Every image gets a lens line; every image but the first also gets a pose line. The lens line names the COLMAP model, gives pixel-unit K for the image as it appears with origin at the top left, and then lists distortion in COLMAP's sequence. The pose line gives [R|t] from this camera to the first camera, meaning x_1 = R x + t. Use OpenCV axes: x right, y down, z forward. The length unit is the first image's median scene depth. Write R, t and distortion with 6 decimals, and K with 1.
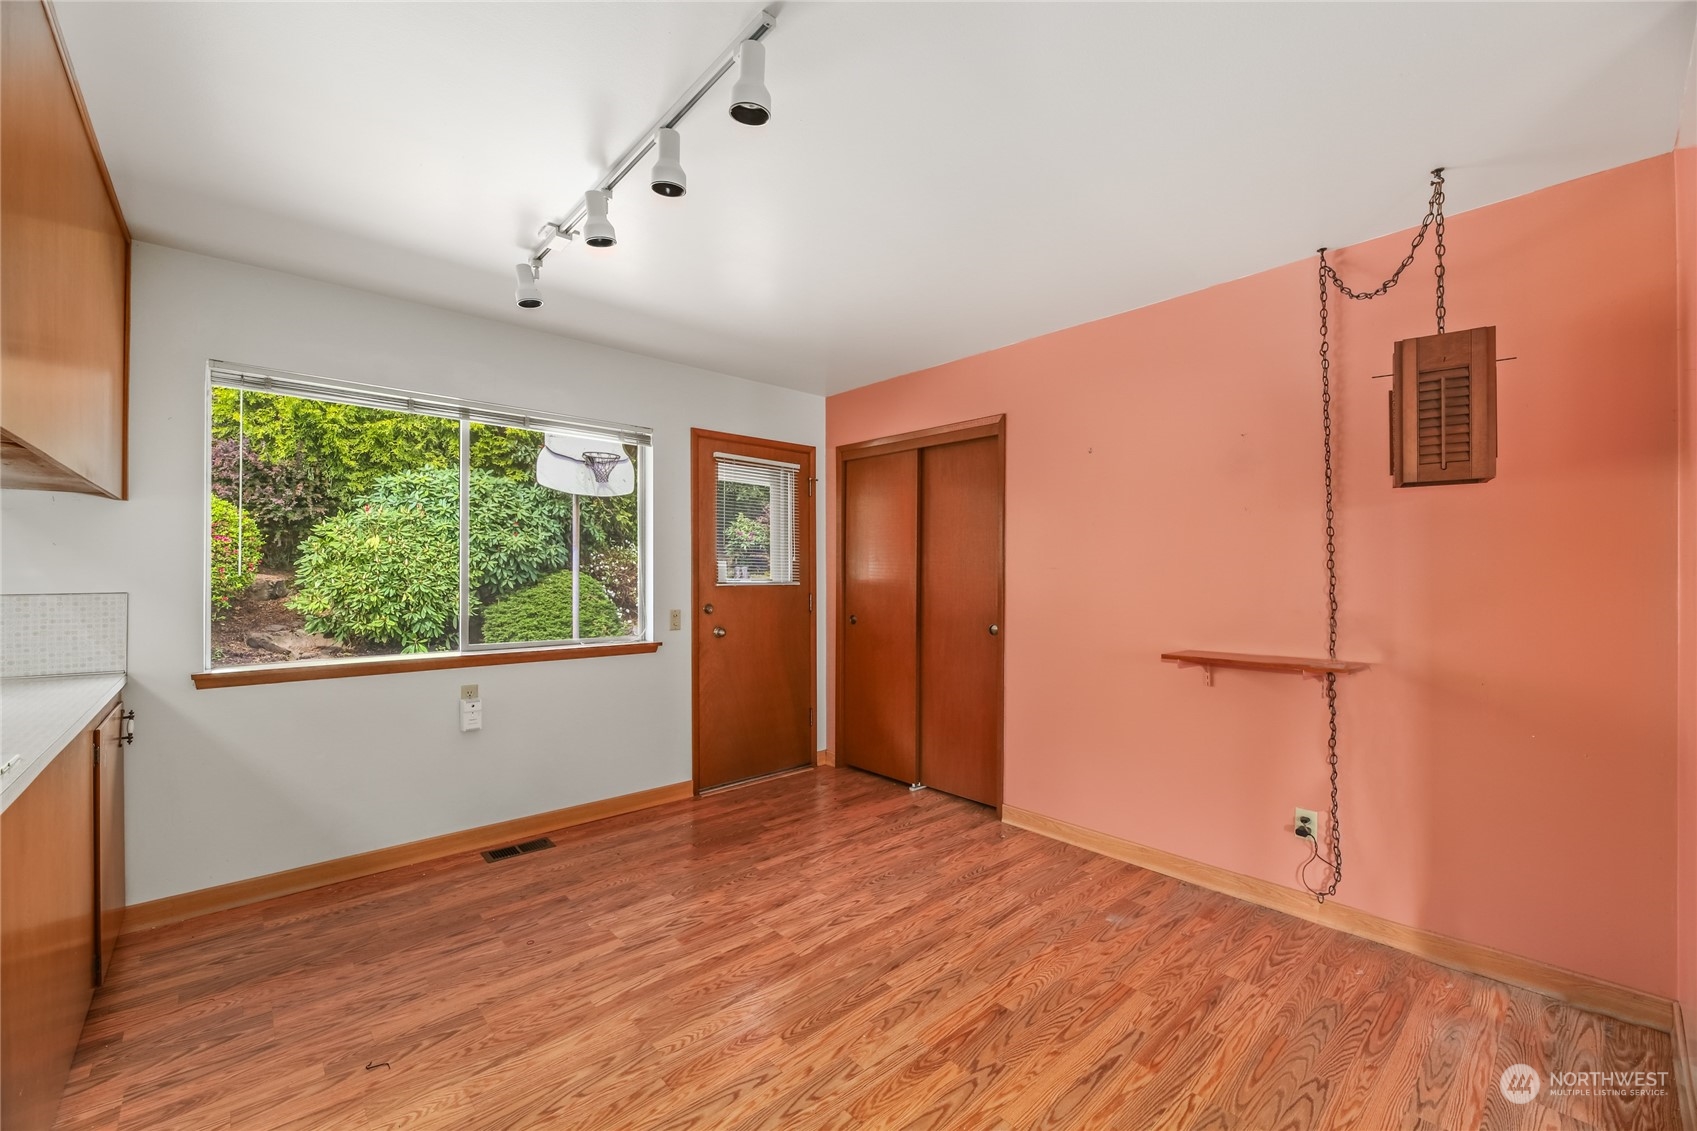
lens RADIAL K [[686.9, 0, 843.9], [0, 686.9, 570.6], [0, 0, 1]] dist [0.002560, -0.000394]
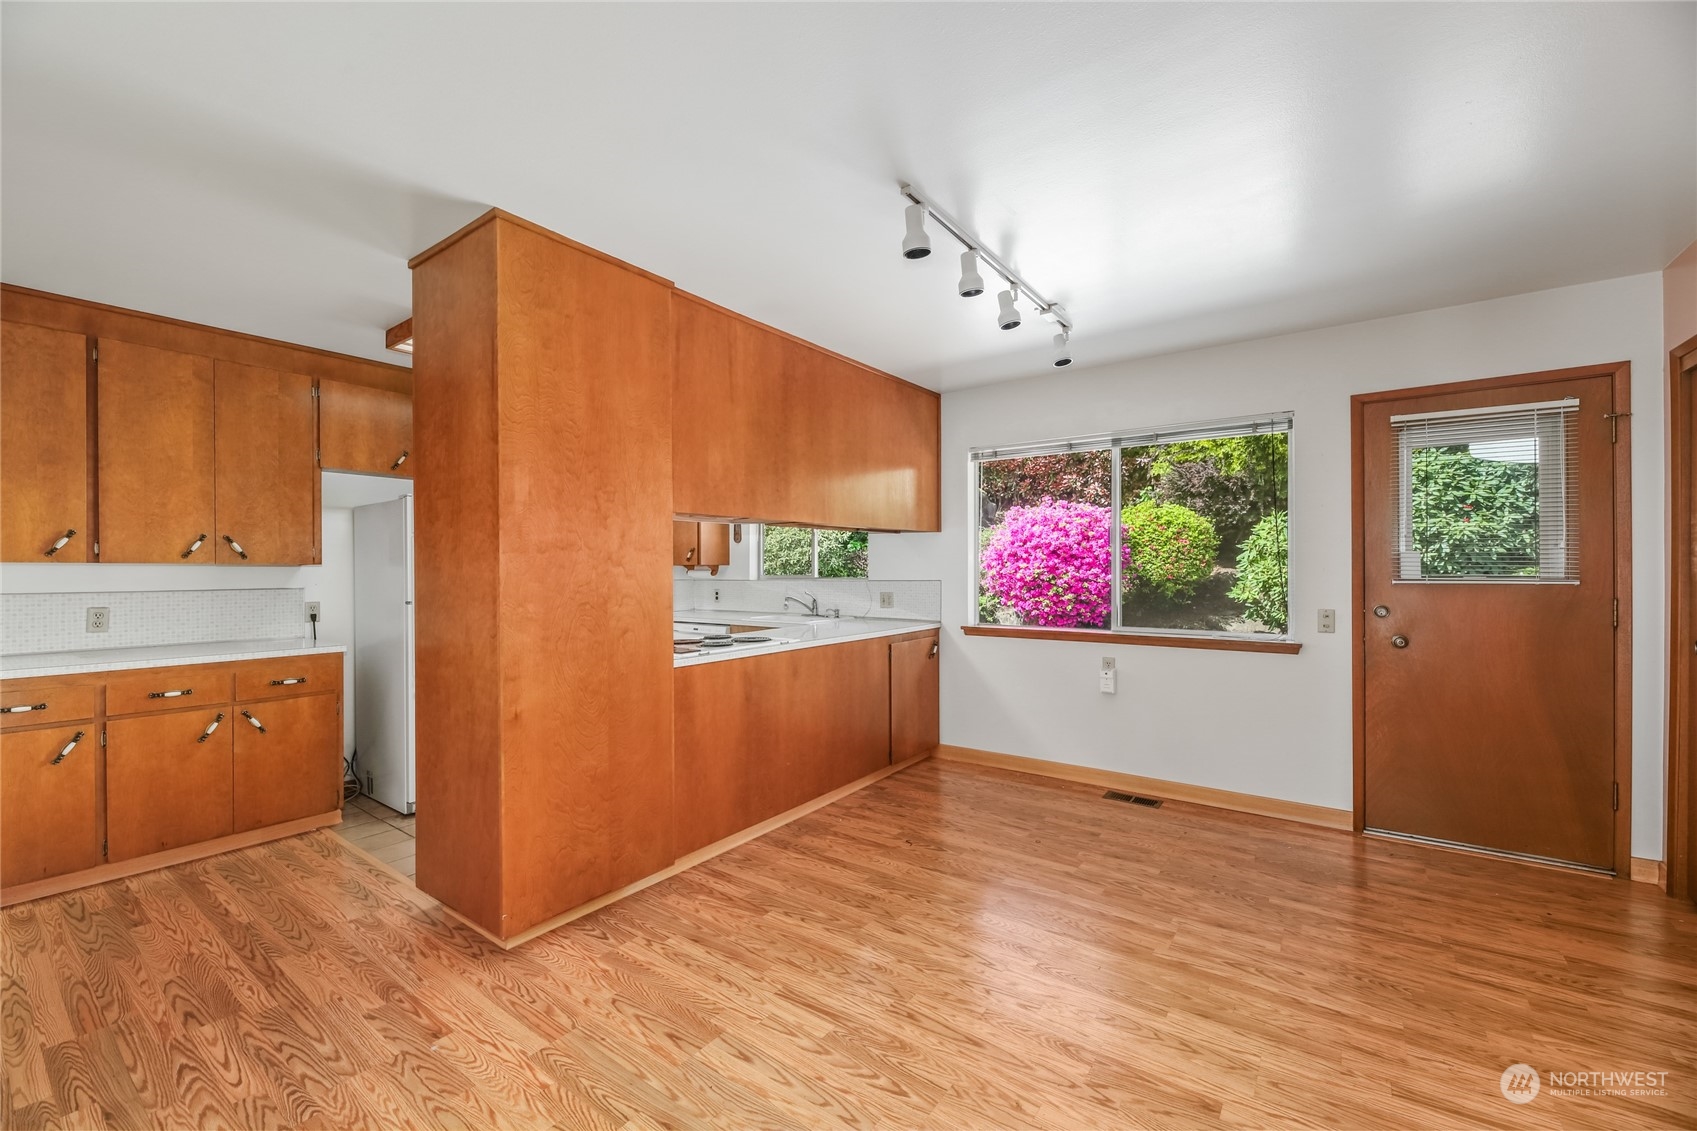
lens RADIAL K [[686.9, 0, 843.8], [0, 686.9, 573.3], [0, 0, 1]] dist [0.002560, -0.000394]
pose [[0.204816, 0.003337, -0.978795, 0.554121], [0.010921, 0.999924, 0.005694, -0.001410], [0.978740, -0.011855, 0.204764, 0.245530]]
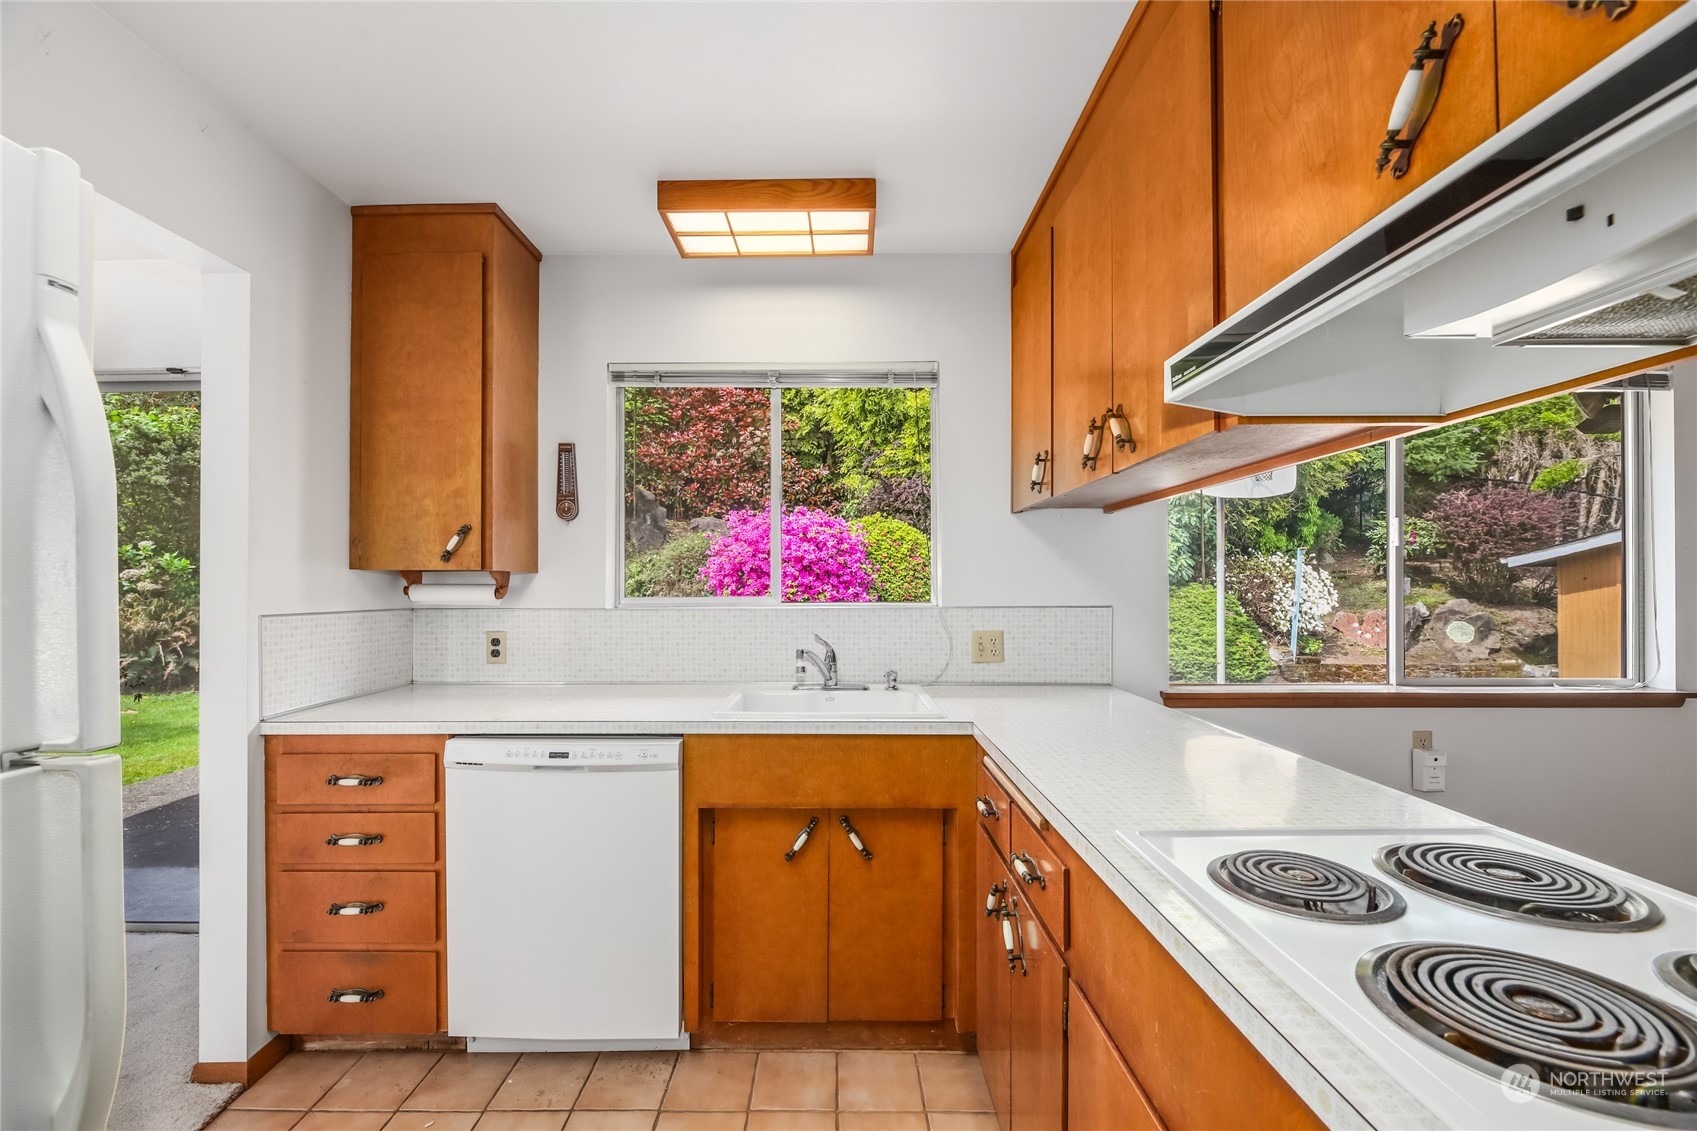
lens RADIAL K [[686.9, 0, 838.3], [0, 686.9, 590.7], [0, 0, 1]] dist [0.002560, -0.000394]
pose [[0.749908, 0.000007, -0.661542, -0.487654], [0.006046, 0.999958, 0.006864, -0.000216], [0.661514, -0.009147, 0.749877, -0.007508]]
